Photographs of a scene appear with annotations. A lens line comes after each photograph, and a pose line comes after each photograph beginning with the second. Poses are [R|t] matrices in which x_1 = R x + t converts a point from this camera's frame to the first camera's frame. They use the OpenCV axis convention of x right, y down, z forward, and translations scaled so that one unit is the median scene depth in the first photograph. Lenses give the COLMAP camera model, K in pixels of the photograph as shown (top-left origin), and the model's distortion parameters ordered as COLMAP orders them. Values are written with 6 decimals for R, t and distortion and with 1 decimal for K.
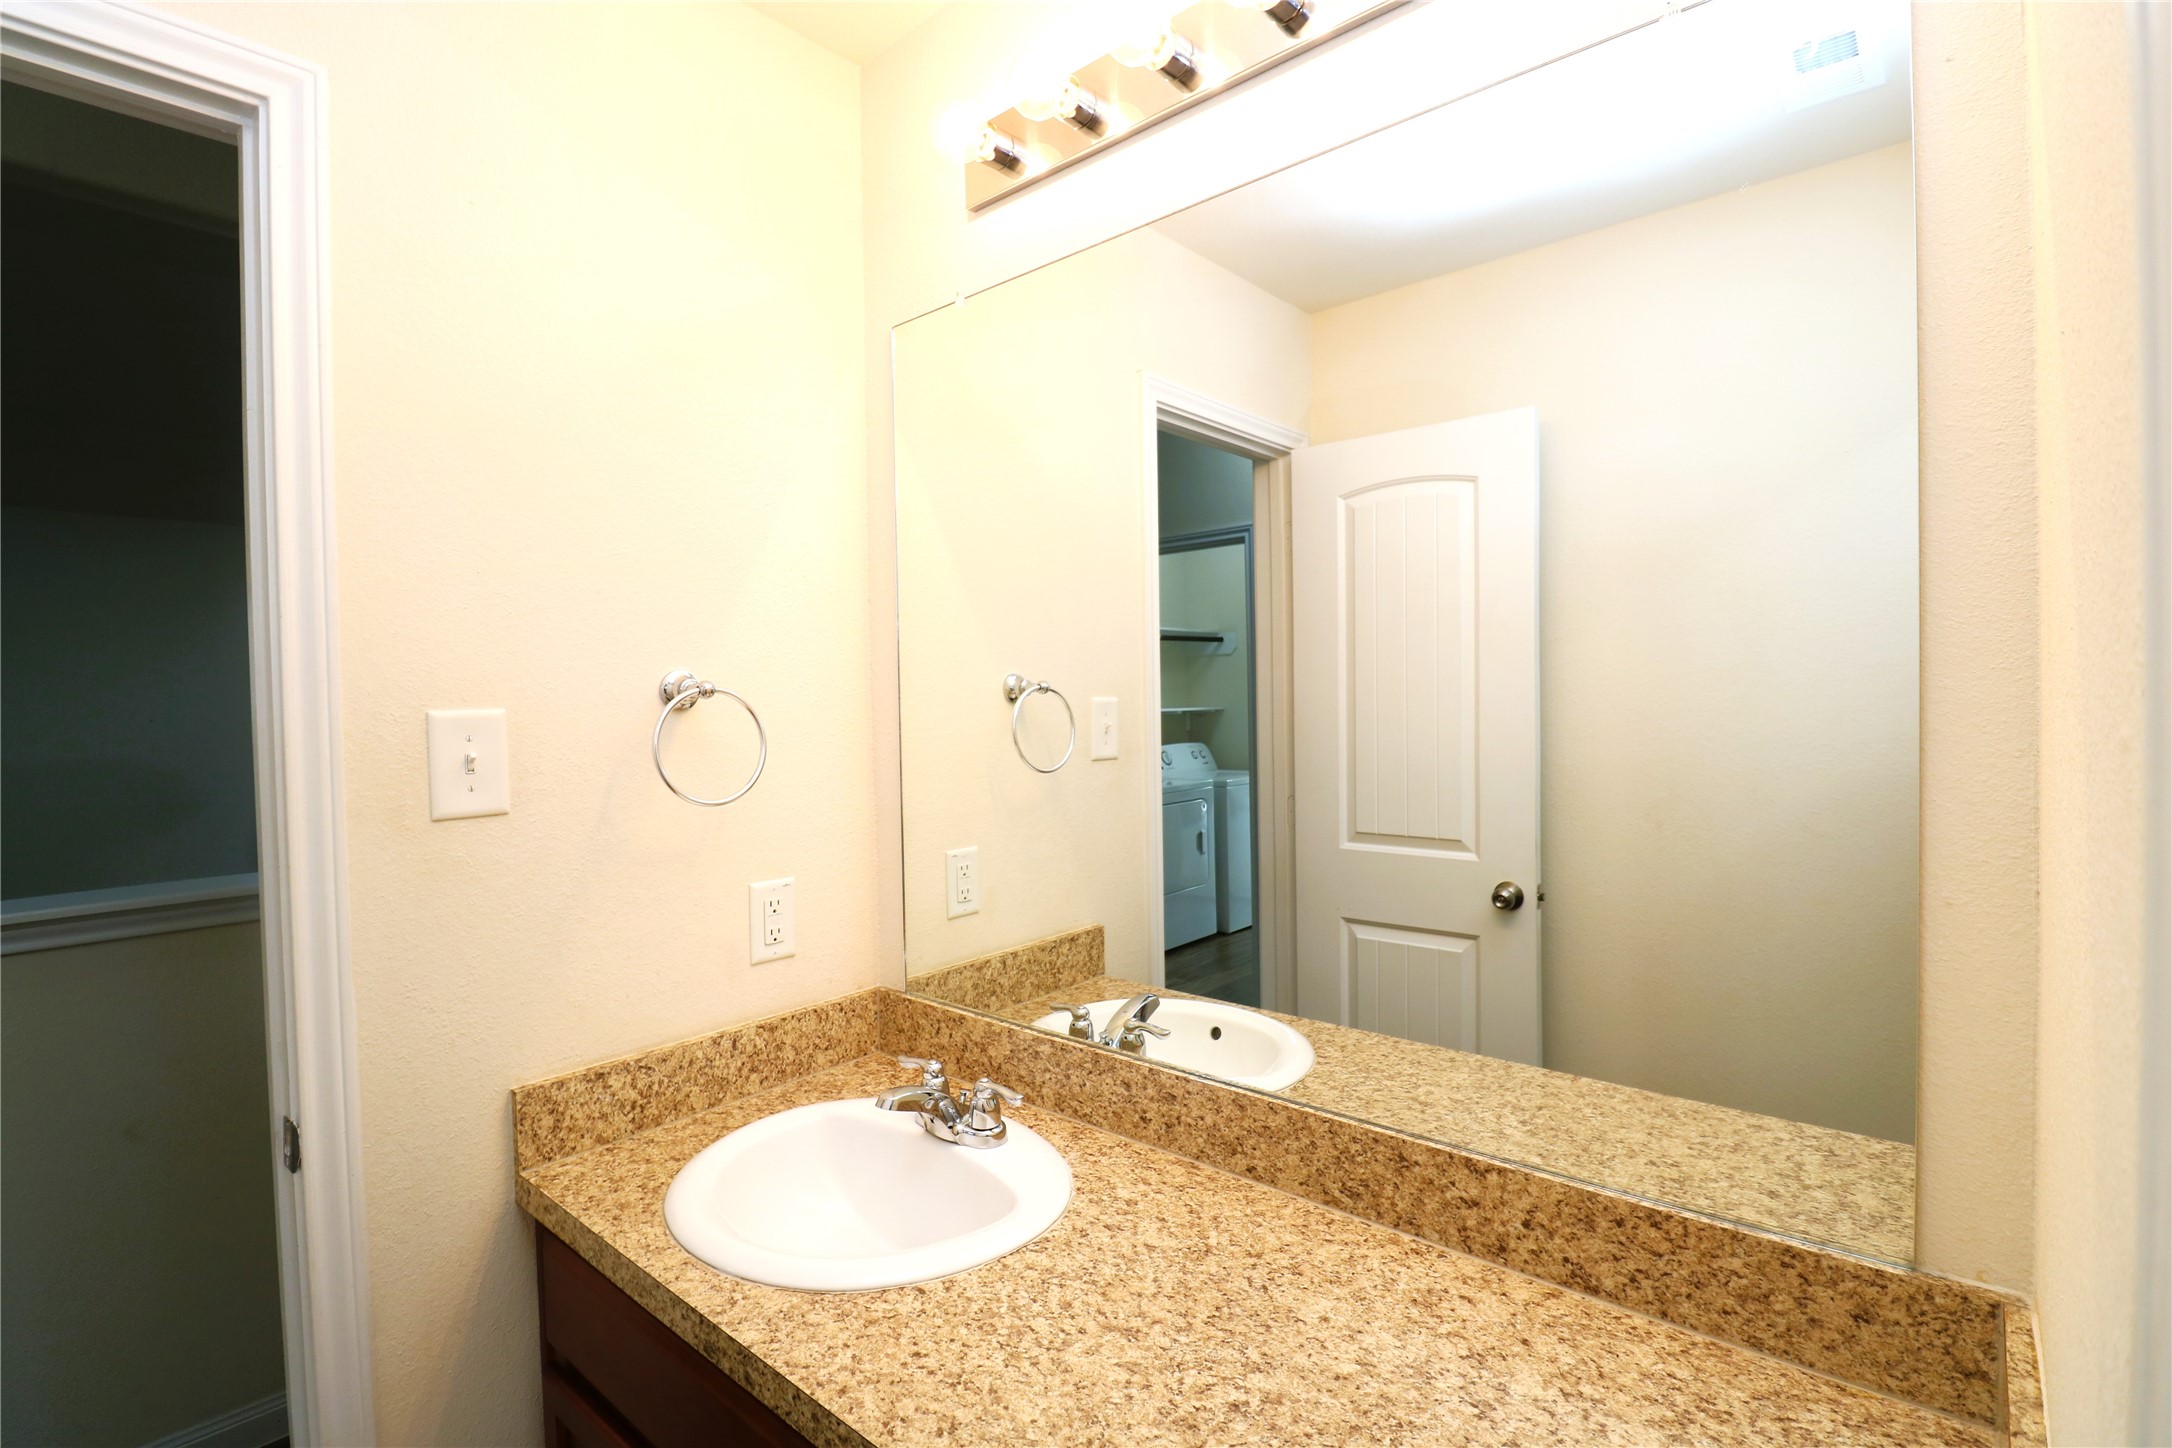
lens RADIAL K [[998.9, 0, 1086.0], [0, 998.9, 724.0], [0, 0, 1]] dist [-0.000720, -0.013541]
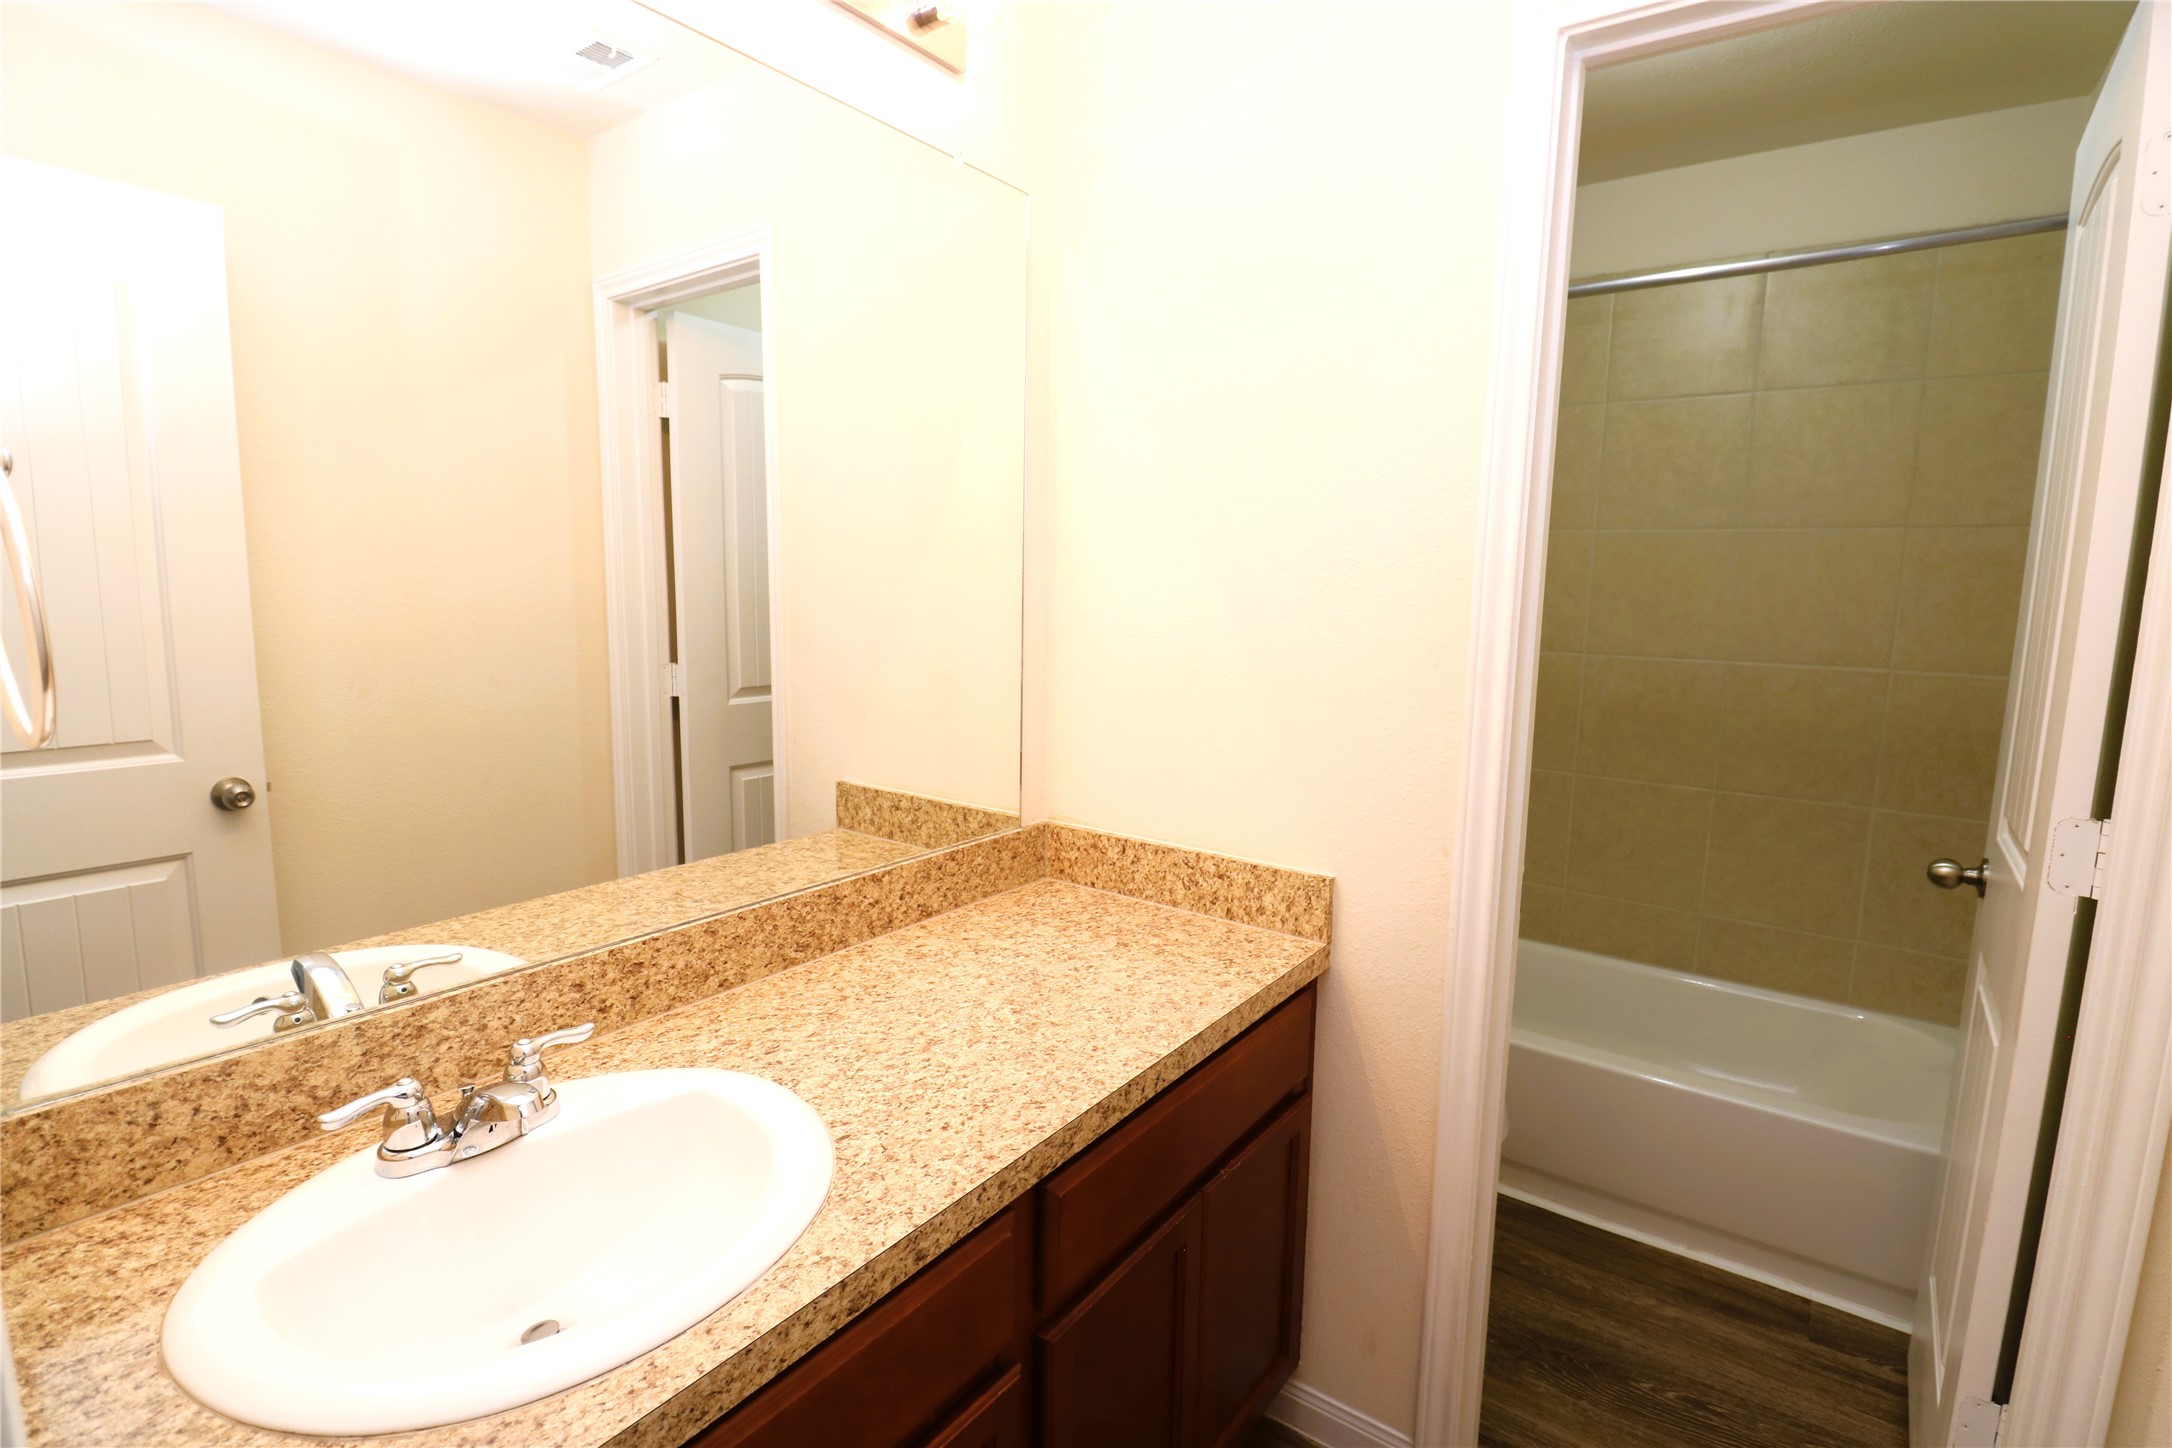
lens RADIAL K [[998.9, 0, 1086.0], [0, 998.9, 724.0], [0, 0, 1]] dist [-0.000720, -0.013541]
pose [[-0.072831, -0.122851, 0.989749, -0.973534], [0.008384, 0.992274, 0.123781, 0.031563], [-0.997309, 0.017314, -0.071239, 0.714275]]
